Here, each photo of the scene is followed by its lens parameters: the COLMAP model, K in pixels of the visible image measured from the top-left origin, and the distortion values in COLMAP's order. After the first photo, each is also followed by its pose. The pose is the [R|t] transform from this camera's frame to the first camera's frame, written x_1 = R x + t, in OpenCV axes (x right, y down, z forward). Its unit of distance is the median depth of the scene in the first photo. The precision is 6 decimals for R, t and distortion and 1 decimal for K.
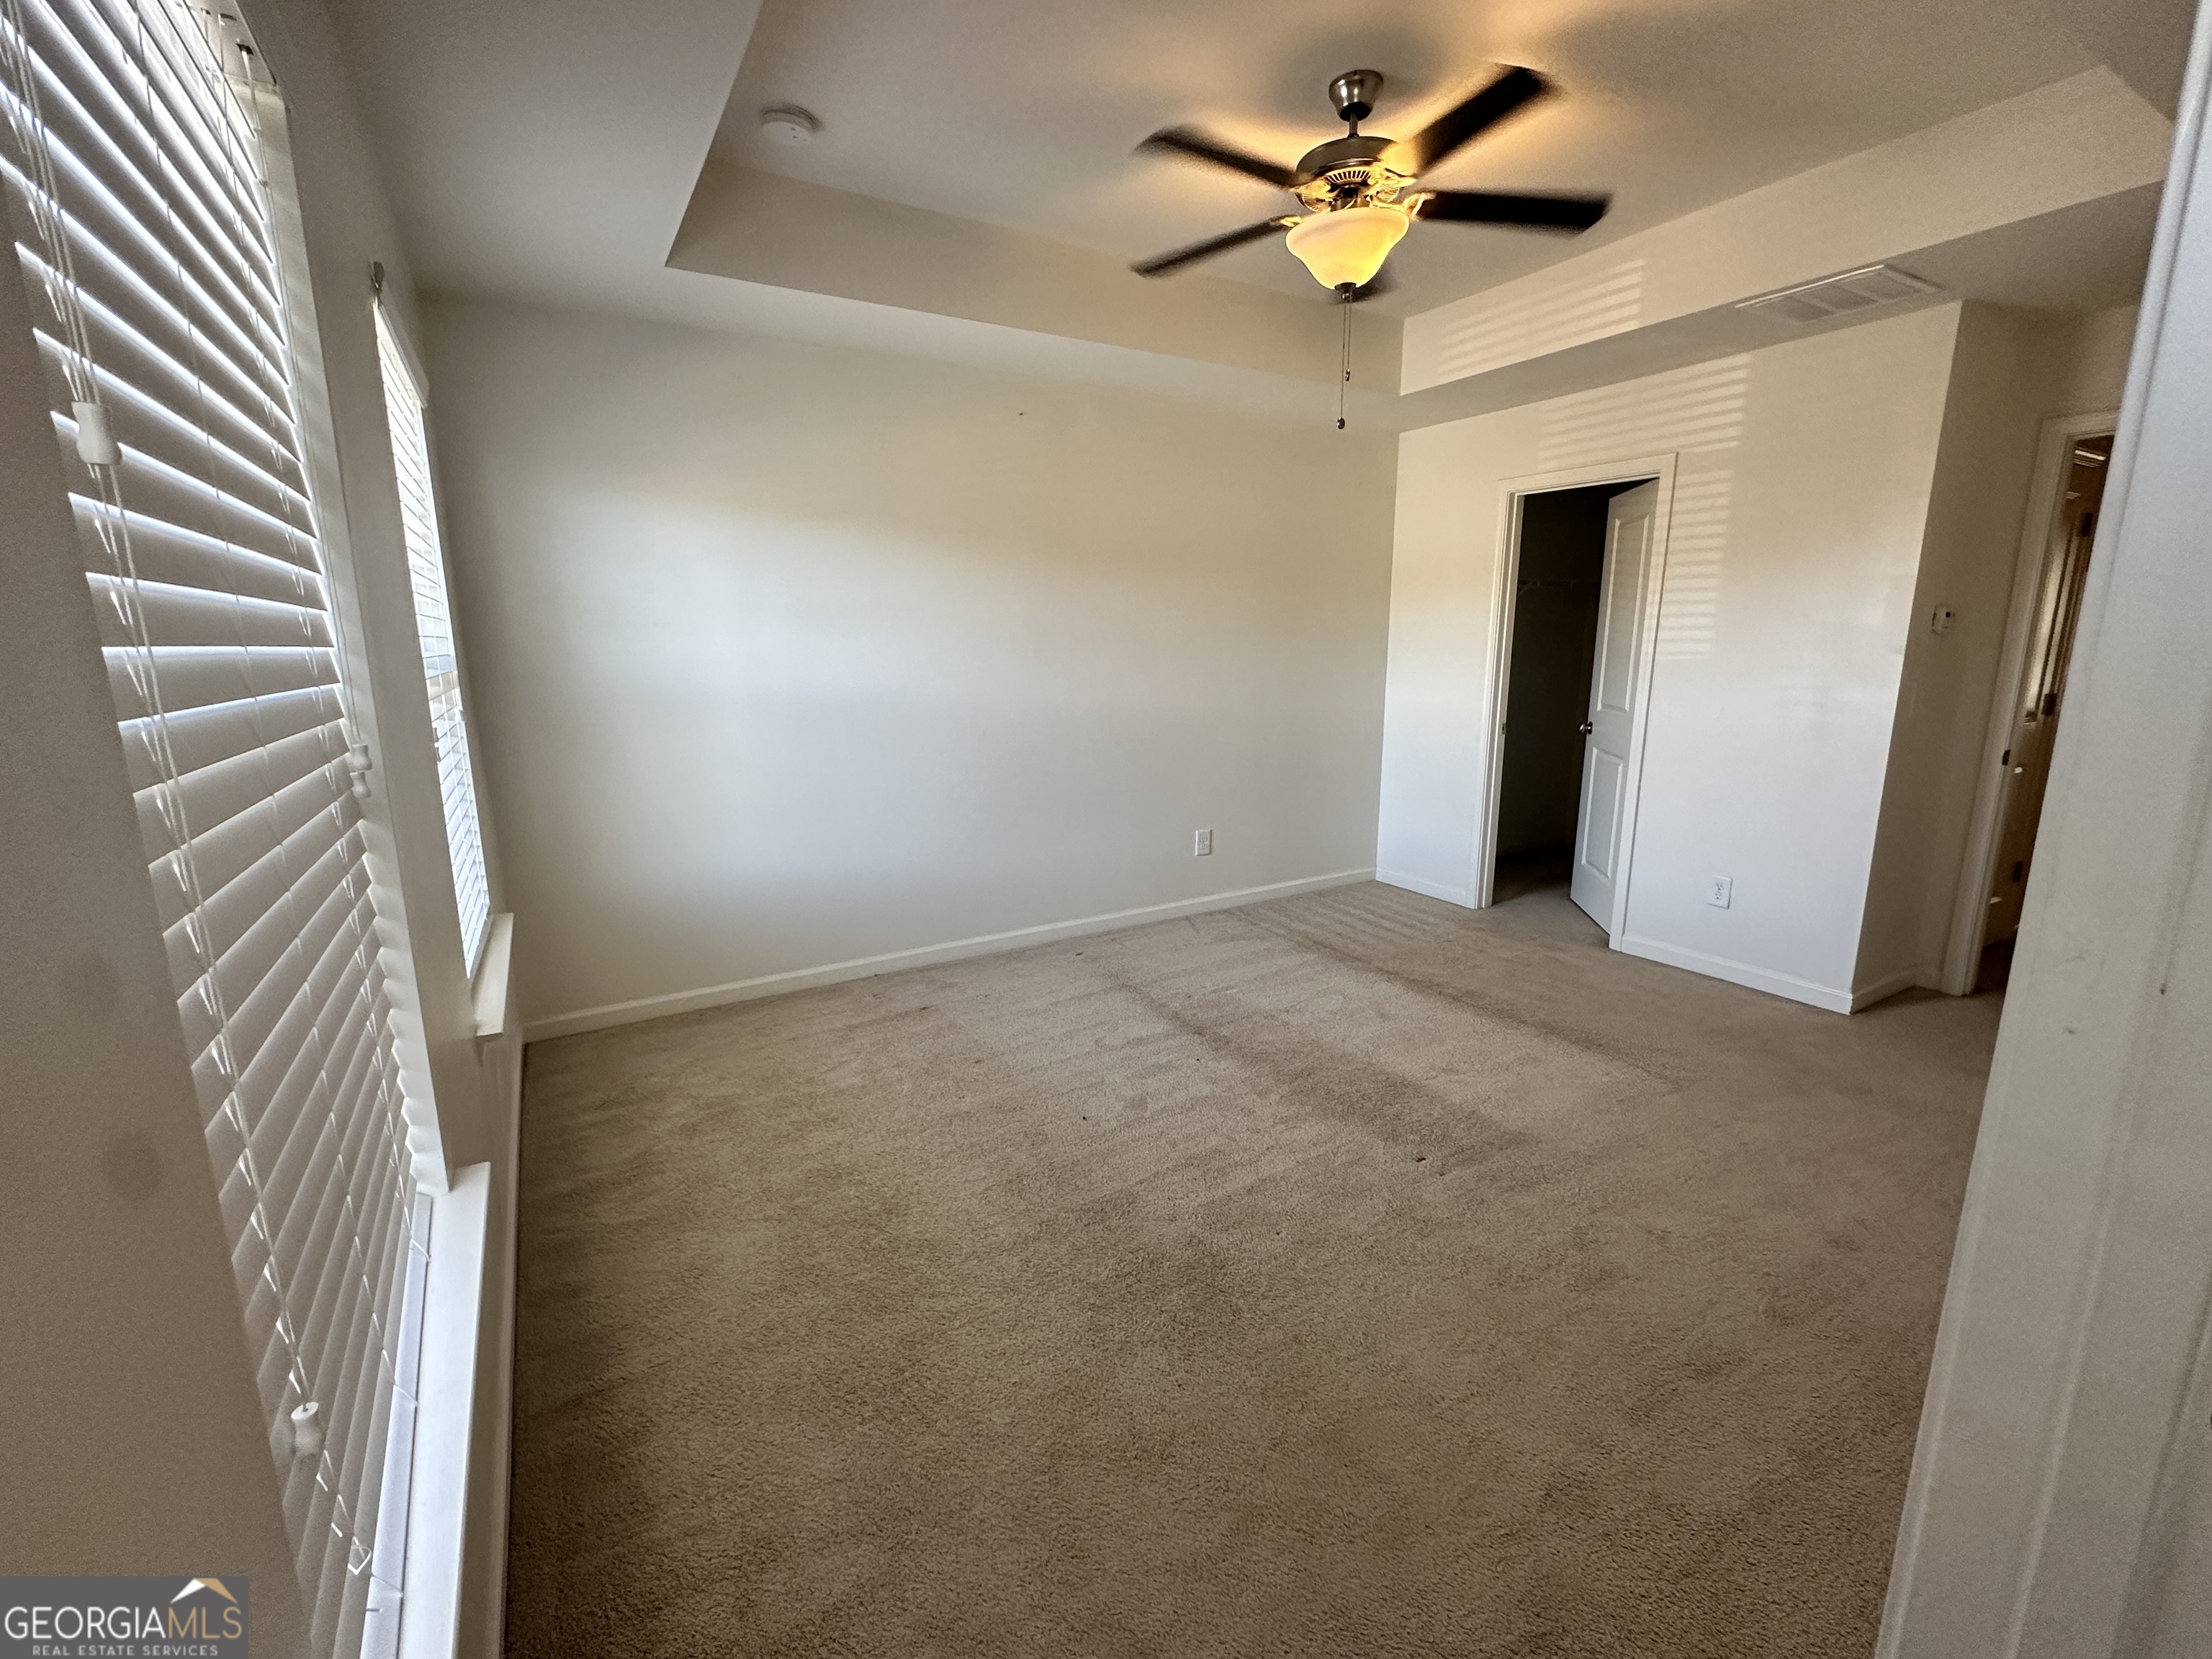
lens RADIAL K [[946.8, 0, 1088.9], [0, 946.8, 839.7], [0, 0, 1]] dist [-0.002196, -0.000225]
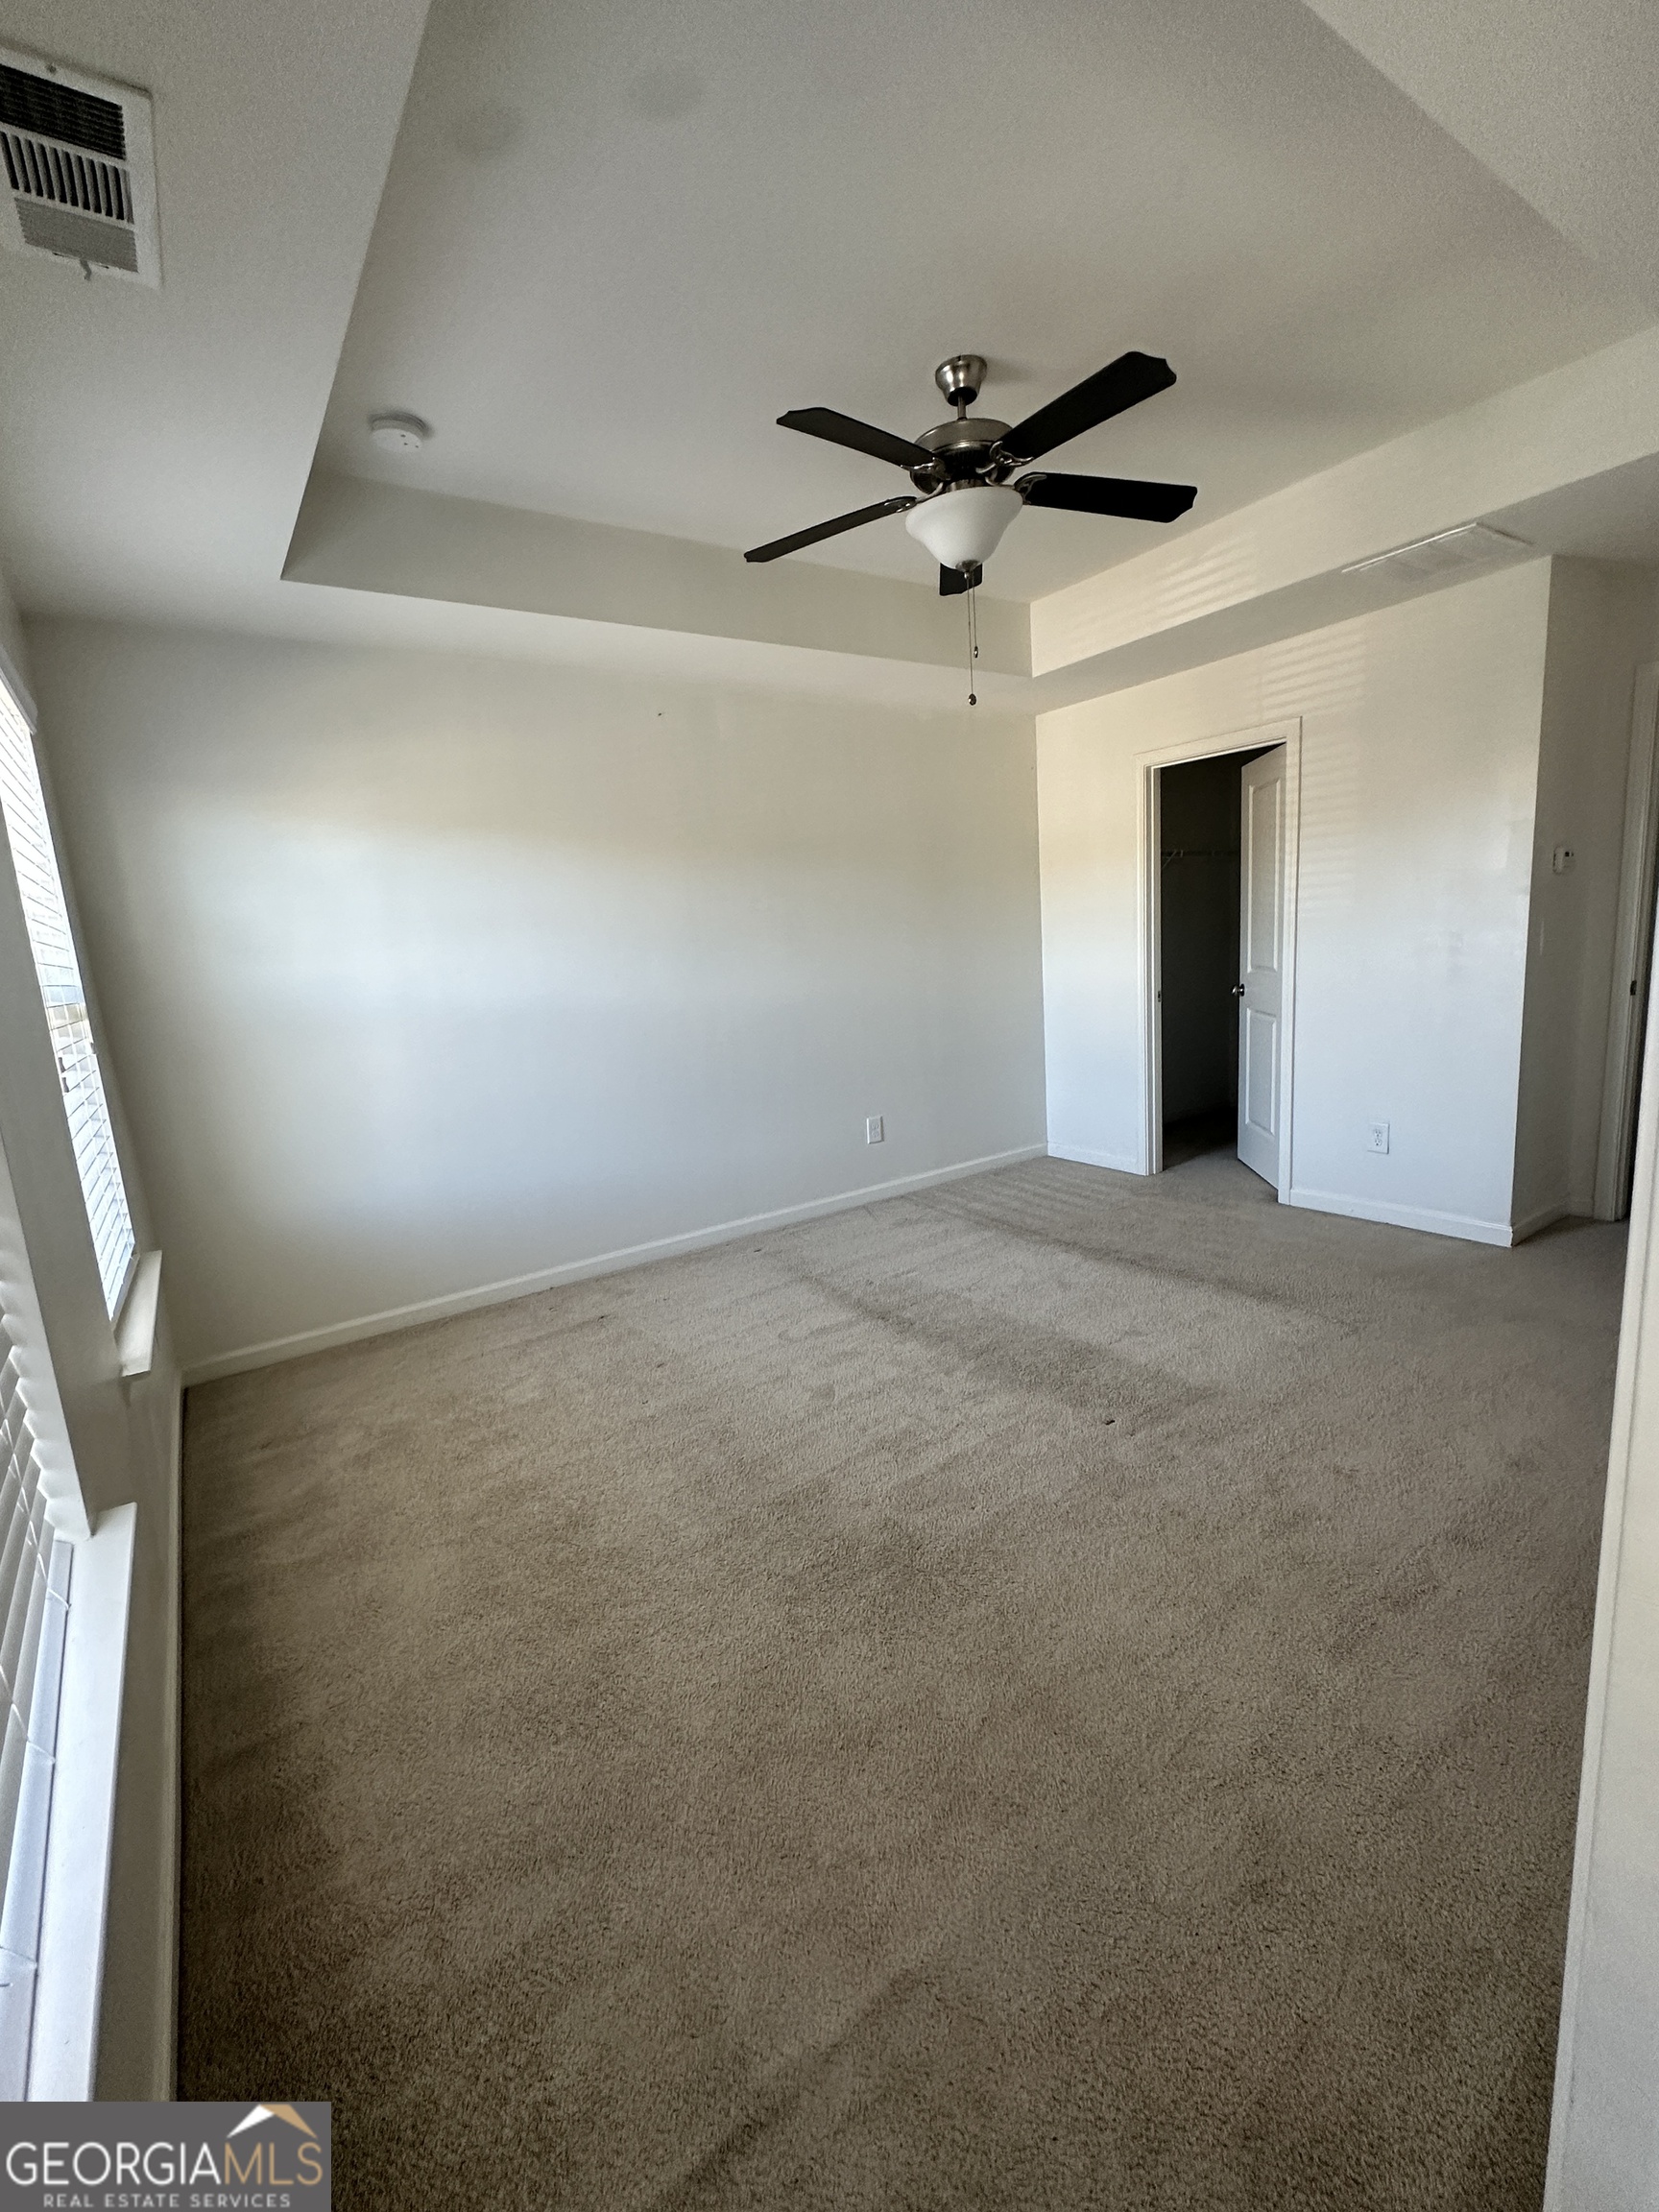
lens RADIAL K [[946.8, 0, 811.9], [0, 946.8, 1121.9], [0, 0, 1]] dist [-0.002196, -0.000225]
pose [[0.995987, -0.074826, 0.049101, 0.011746], [0.075932, 0.996891, -0.021052, 0.019029], [-0.047373, 0.024696, 0.998572, 0.009698]]
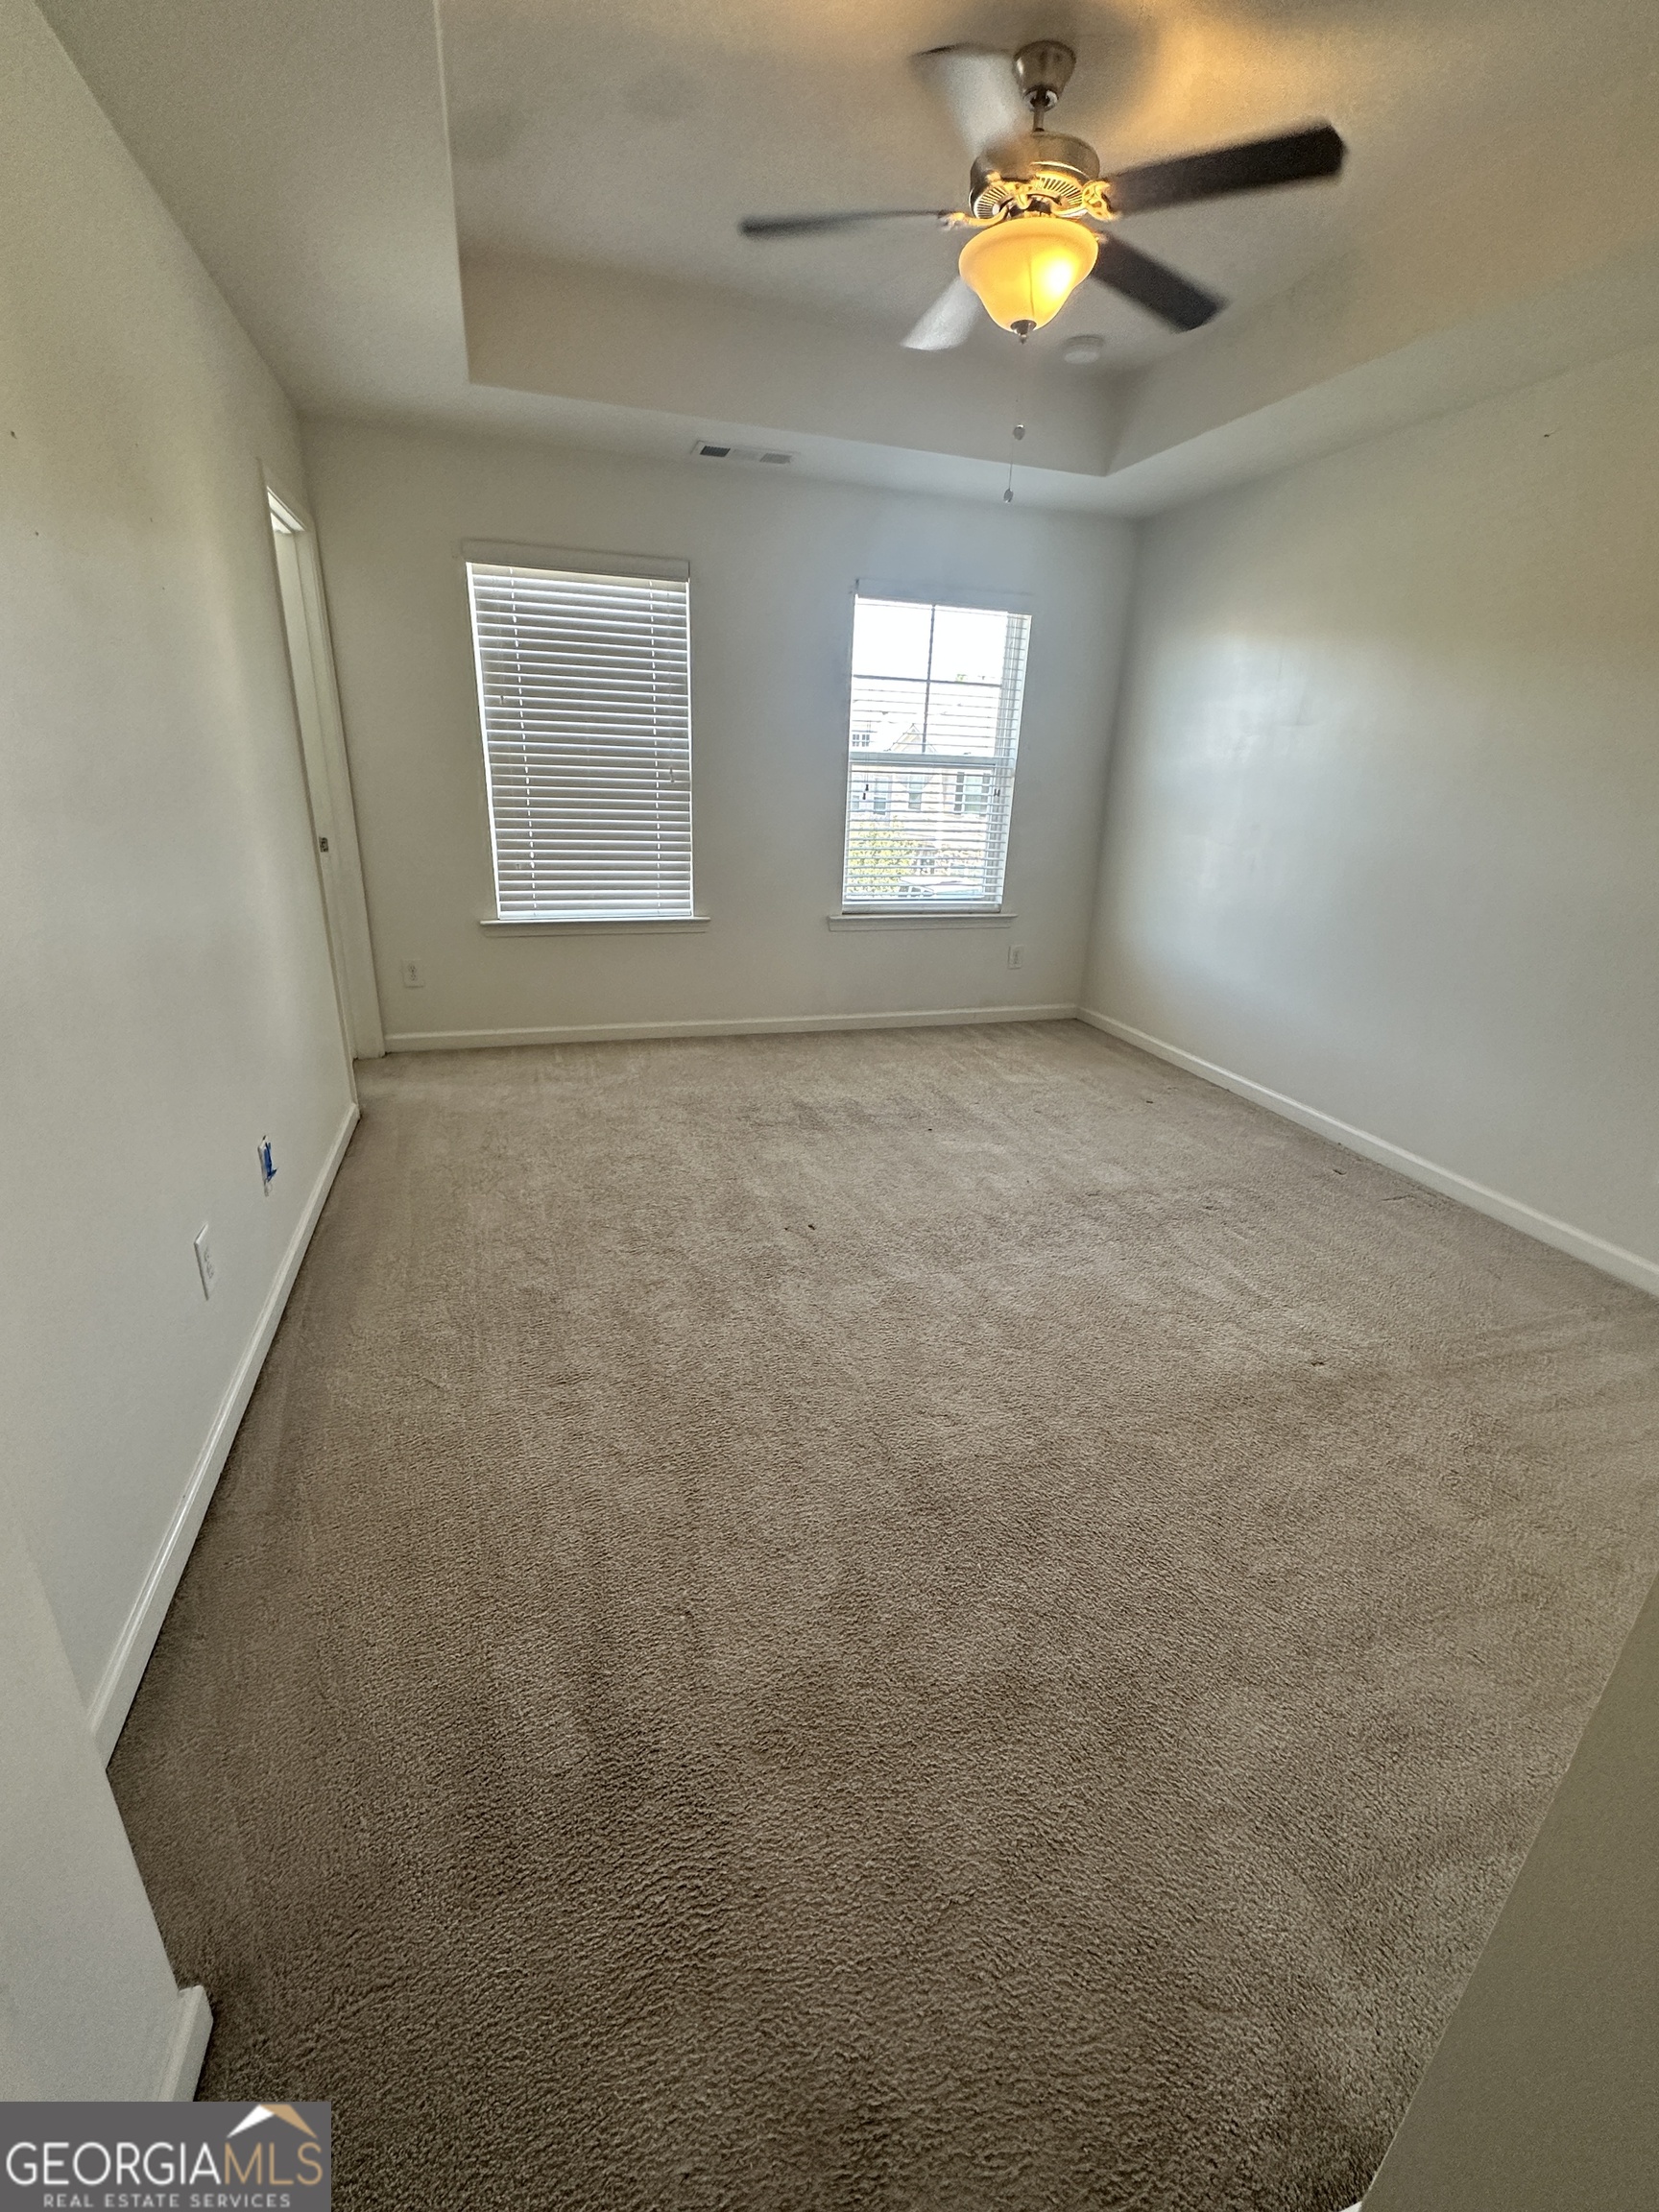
lens RADIAL K [[946.8, 0, 830.7], [0, 946.8, 1107.6], [0, 0, 1]] dist [-0.002196, -0.000225]
pose [[-0.220731, 0.341985, -0.913413, 1.243297], [-0.235330, 0.890170, 0.390151, -0.217434], [0.946519, 0.301072, -0.116009, 1.040551]]
